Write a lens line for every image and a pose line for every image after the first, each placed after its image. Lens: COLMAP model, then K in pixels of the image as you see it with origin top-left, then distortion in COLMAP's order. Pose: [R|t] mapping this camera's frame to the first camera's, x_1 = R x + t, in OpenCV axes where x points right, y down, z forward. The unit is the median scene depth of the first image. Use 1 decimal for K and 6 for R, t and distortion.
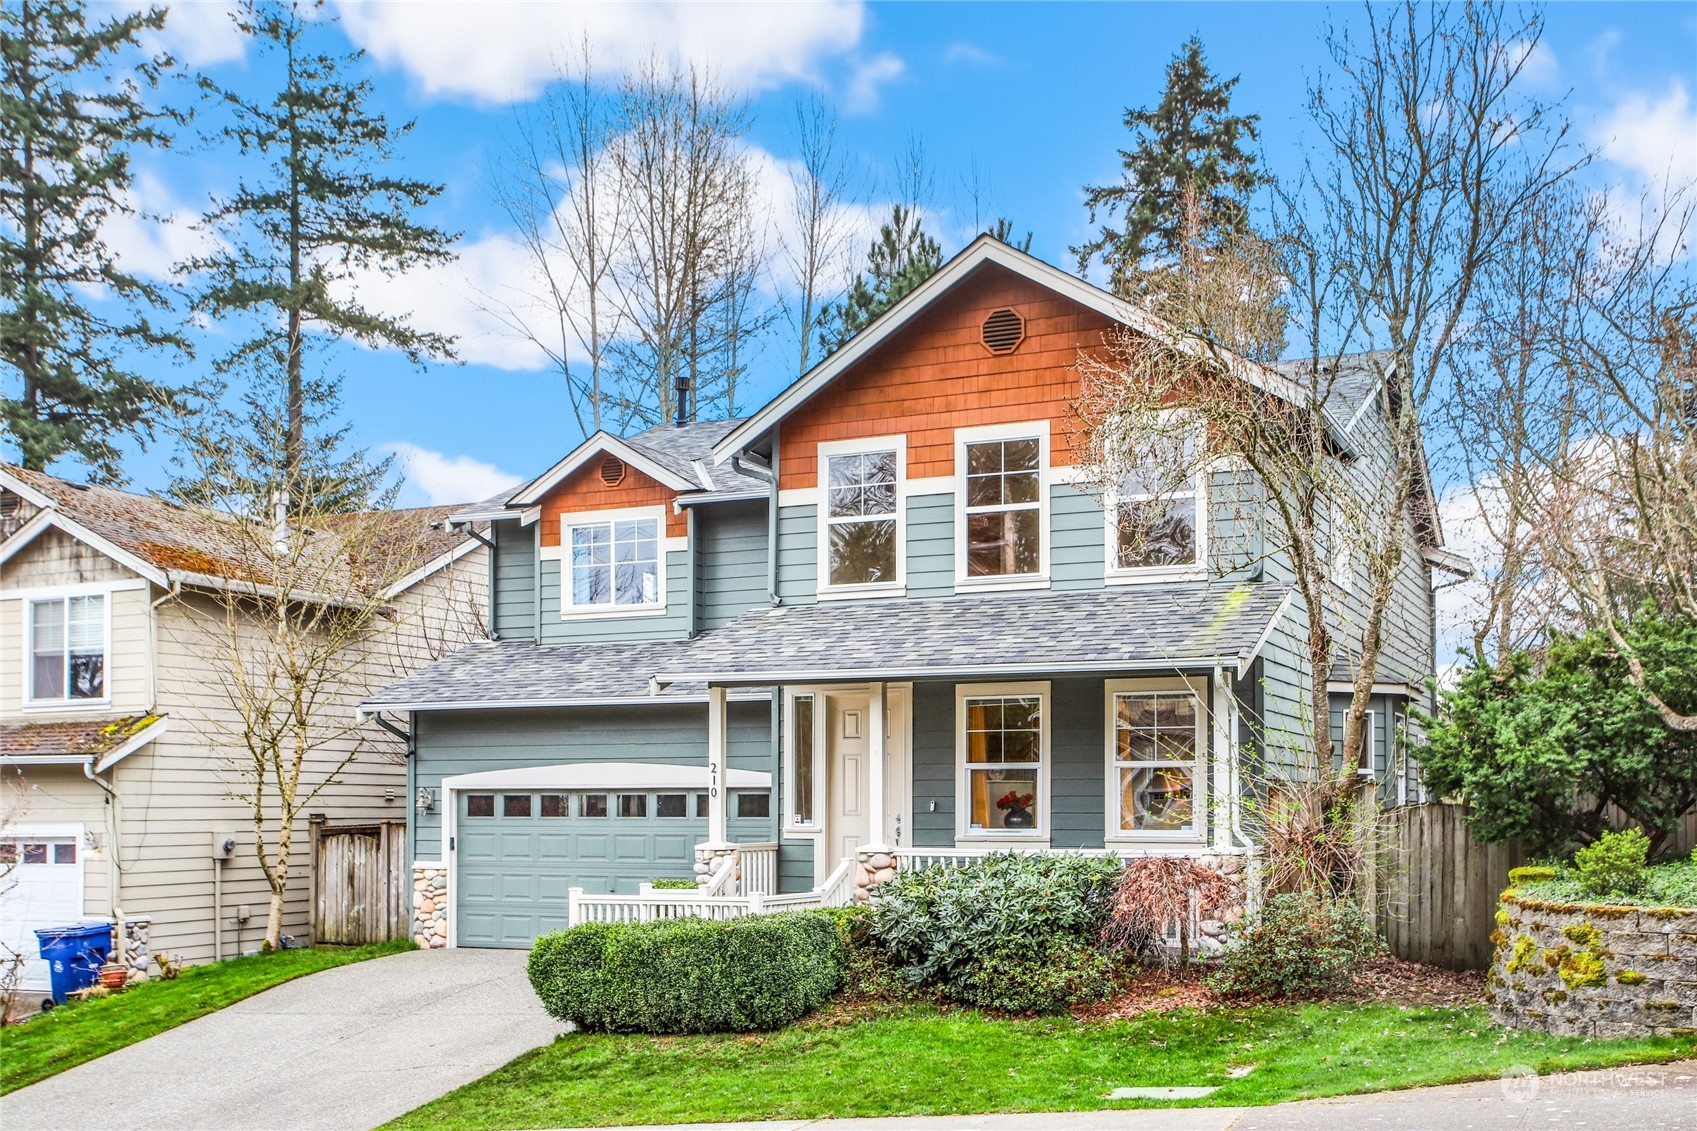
lens RADIAL K [[1786.8, 0, 835.1], [0, 1786.8, 764.8], [0, 0, 1]] dist [0.039798, 0.000000]
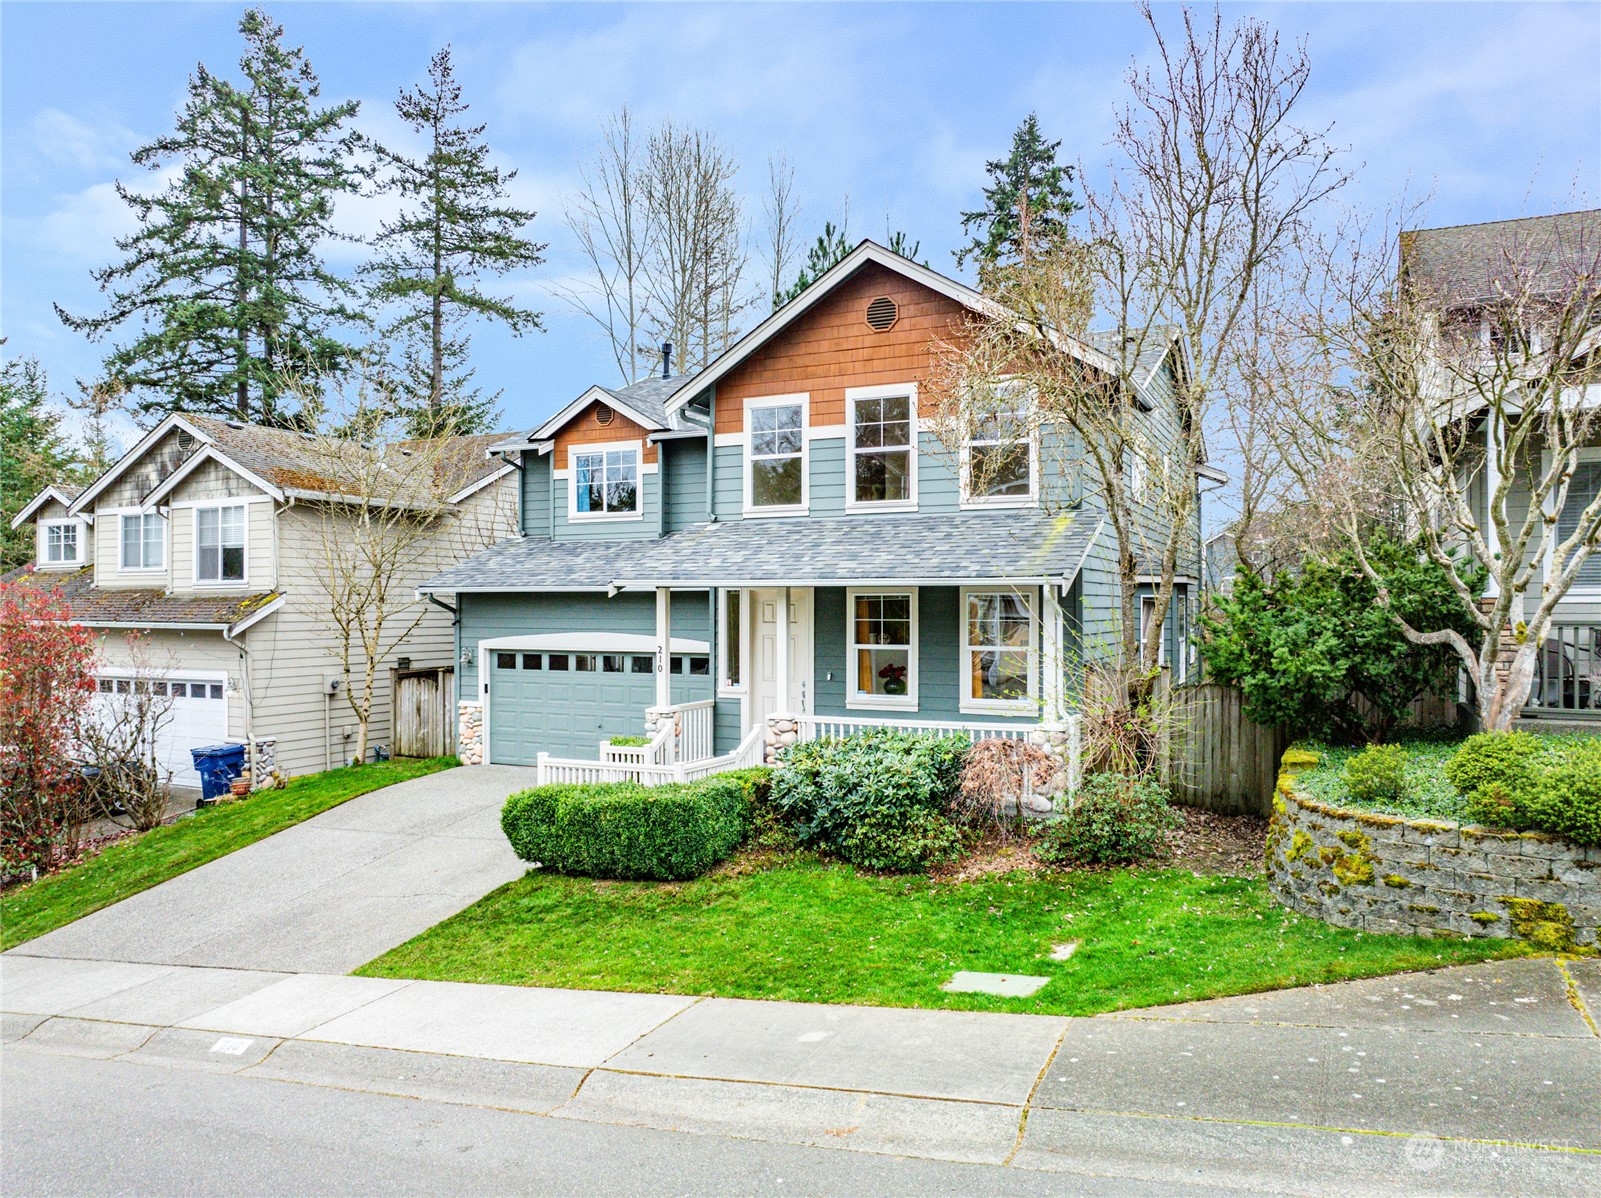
lens RADIAL K [[1129.4, 0, 793.1], [0, 1129.4, 588.9], [0, 0, 1]] dist [-0.026442, -0.010500]
pose [[0.999916, -0.000623, -0.012978, 0.037326], [0.000747, 0.999954, 0.009510, -0.046924], [0.012972, -0.009519, 0.999871, 0.167383]]
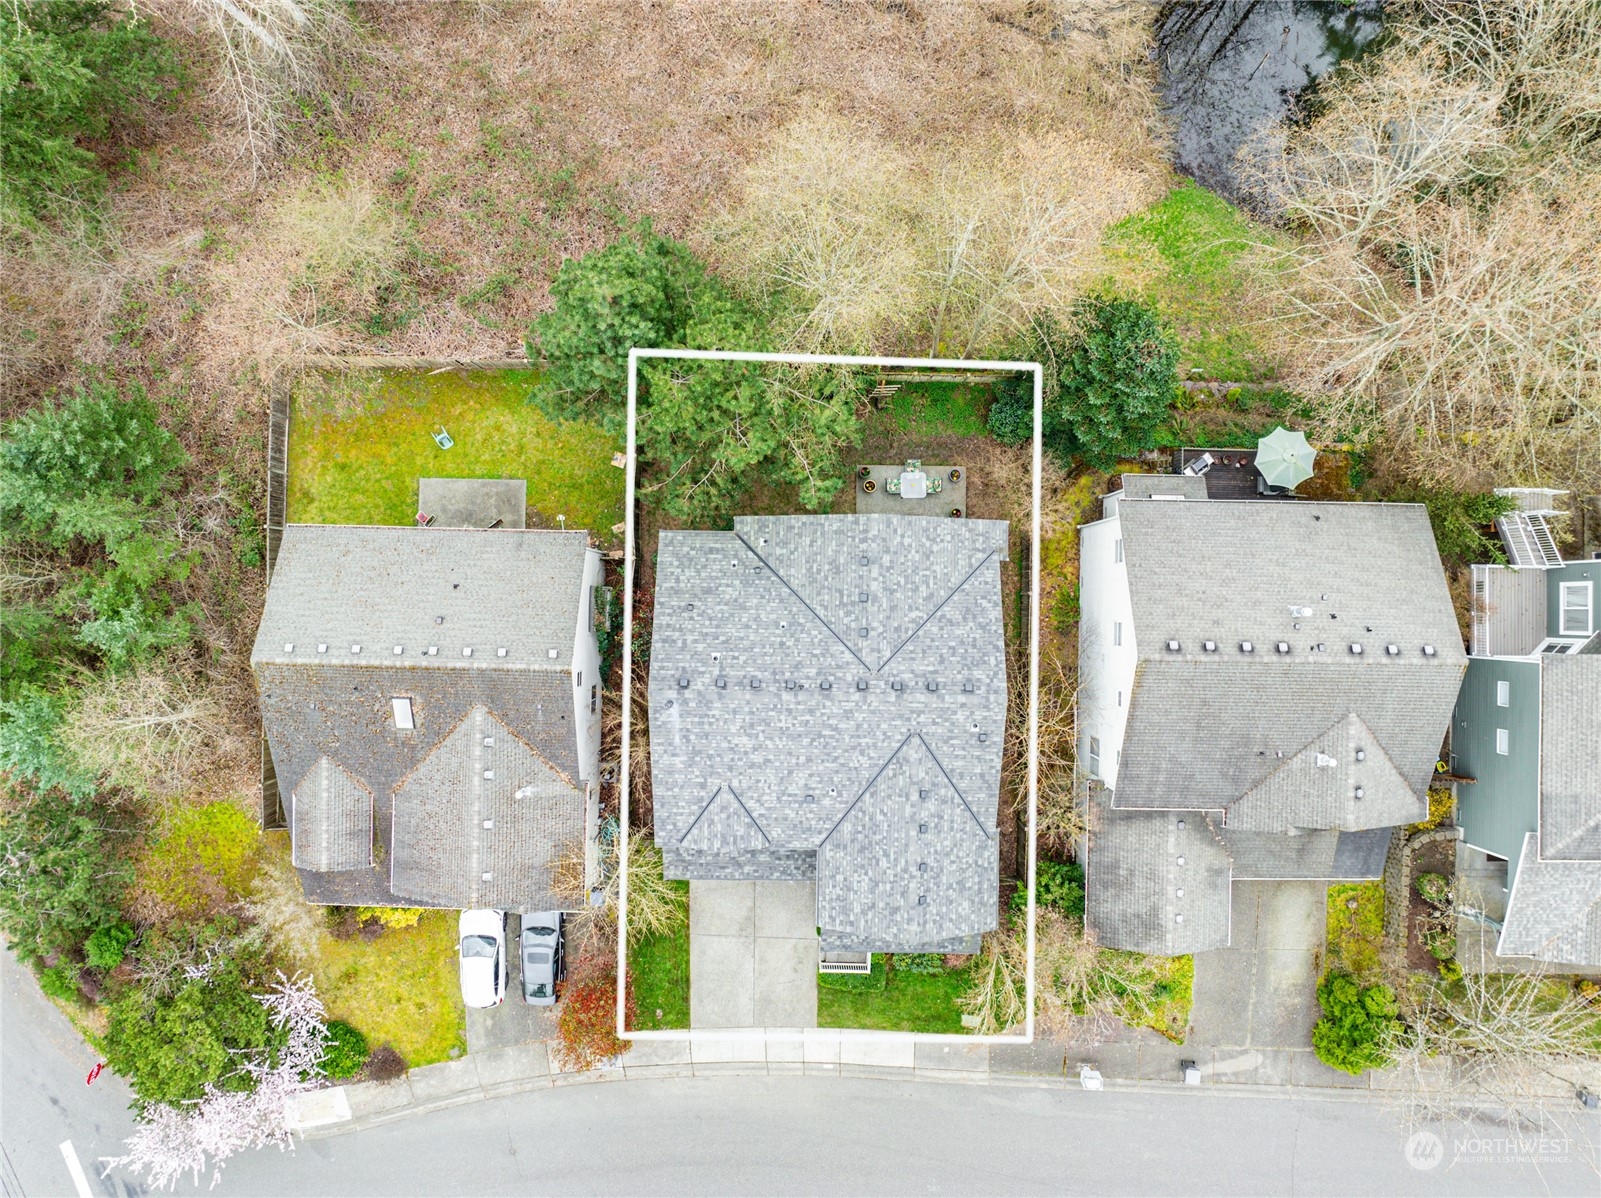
lens RADIAL K [[1129.4, 0, 802.9], [0, 1129.4, 605.9], [0, 0, 1]] dist [-0.026442, -0.010500]
pose [[0.911997, -0.410194, -0.001719, 0.148557], [-0.006191, -0.017955, 0.999820, -2.176871], [-0.410151, -0.911821, -0.018914, 1.564647]]
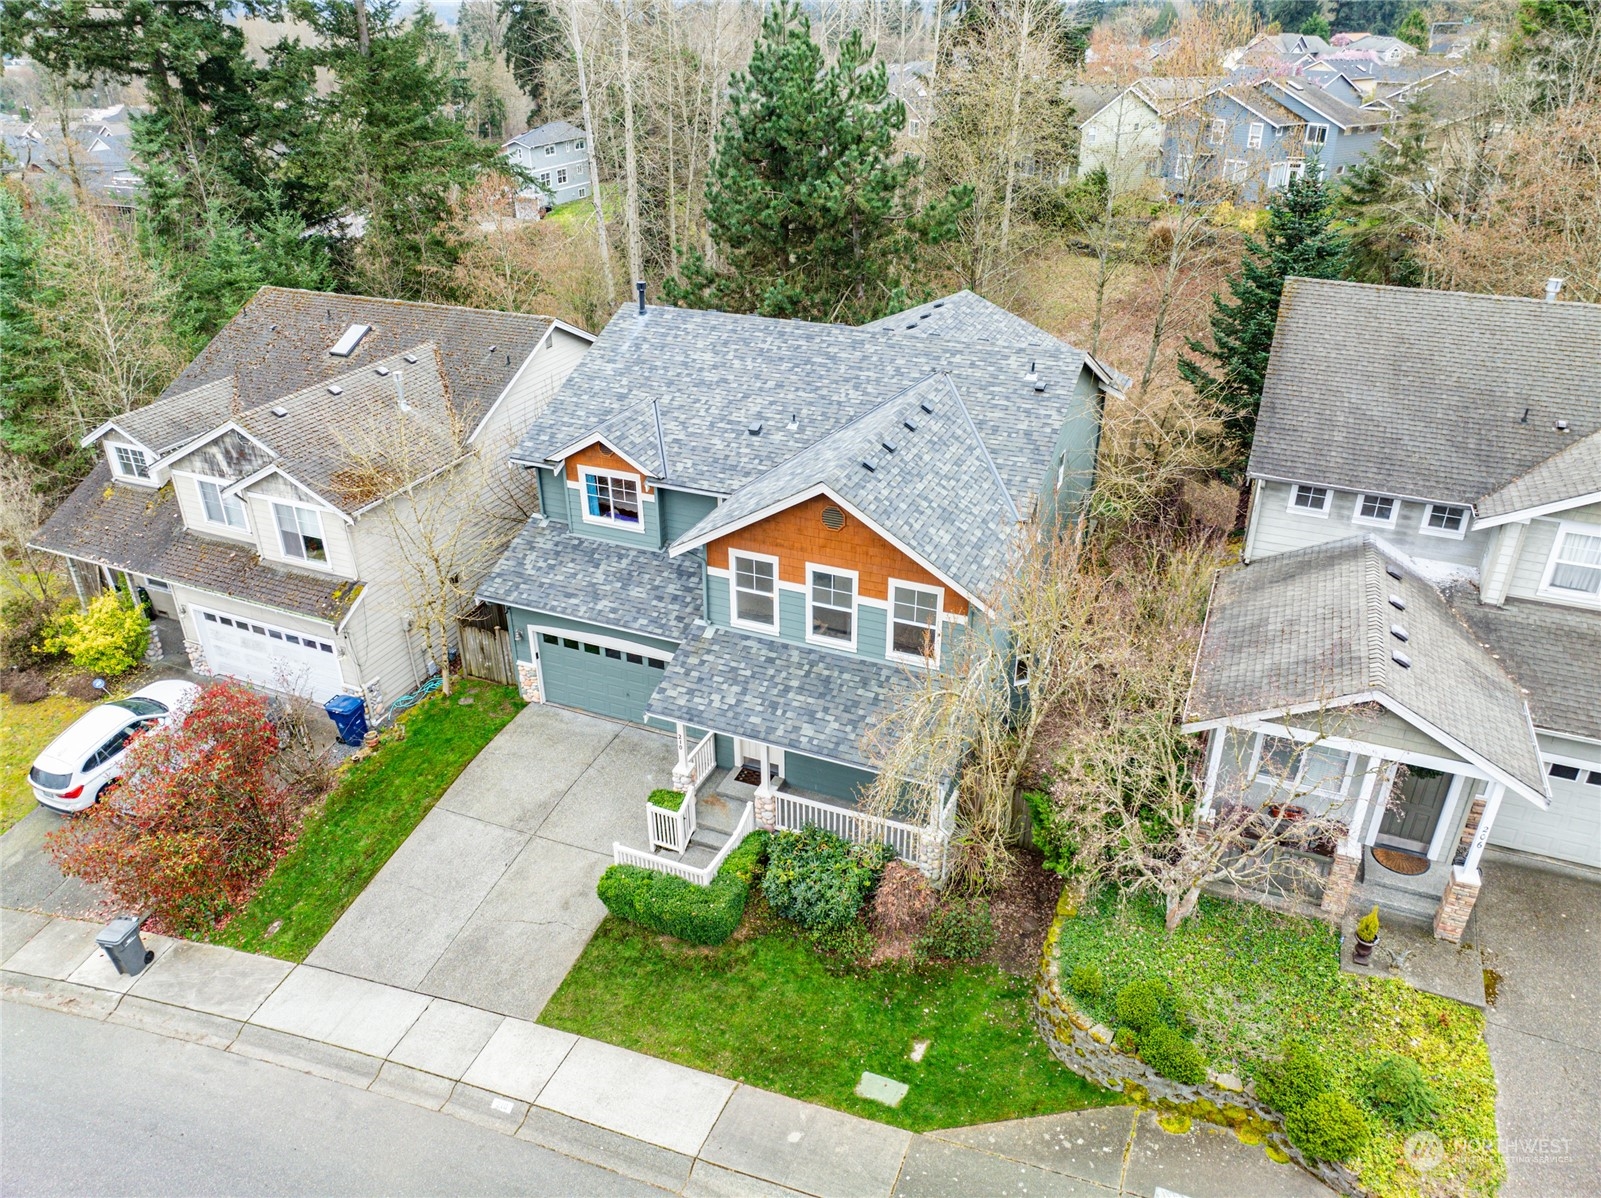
lens RADIAL K [[1129.4, 0, 793.4], [0, 1129.4, 593.6], [0, 0, 1]] dist [-0.026442, -0.010500]
pose [[0.999467, -0.019857, 0.025924, 0.023941], [0.004660, 0.872477, 0.488633, -0.674956], [-0.032321, -0.488252, 0.872104, 0.014879]]
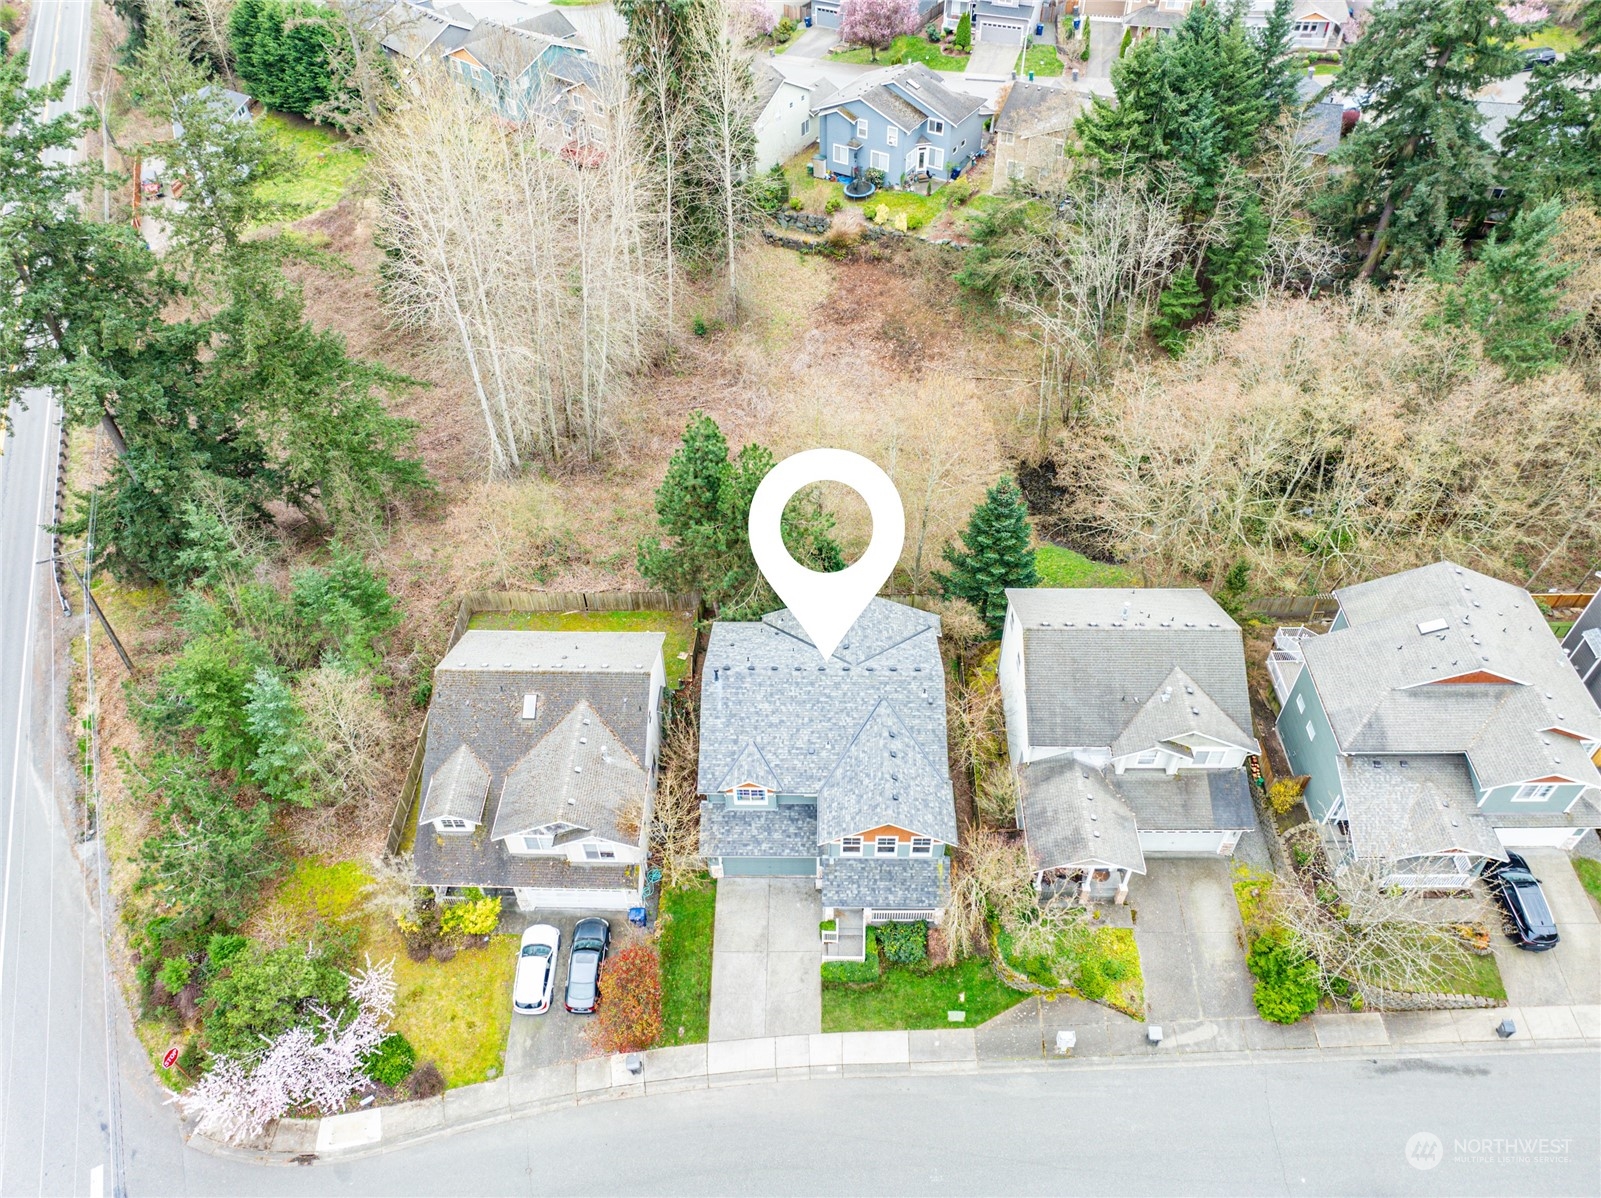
lens RADIAL K [[1129.4, 0, 797.8], [0, 1129.4, 597.5], [0, 0, 1]] dist [-0.026442, -0.010500]
pose [[0.912756, -0.302306, 0.274749, -0.652910], [0.006074, 0.682542, 0.730821, -2.472547], [-0.408459, -0.665393, 0.624831, -0.234269]]
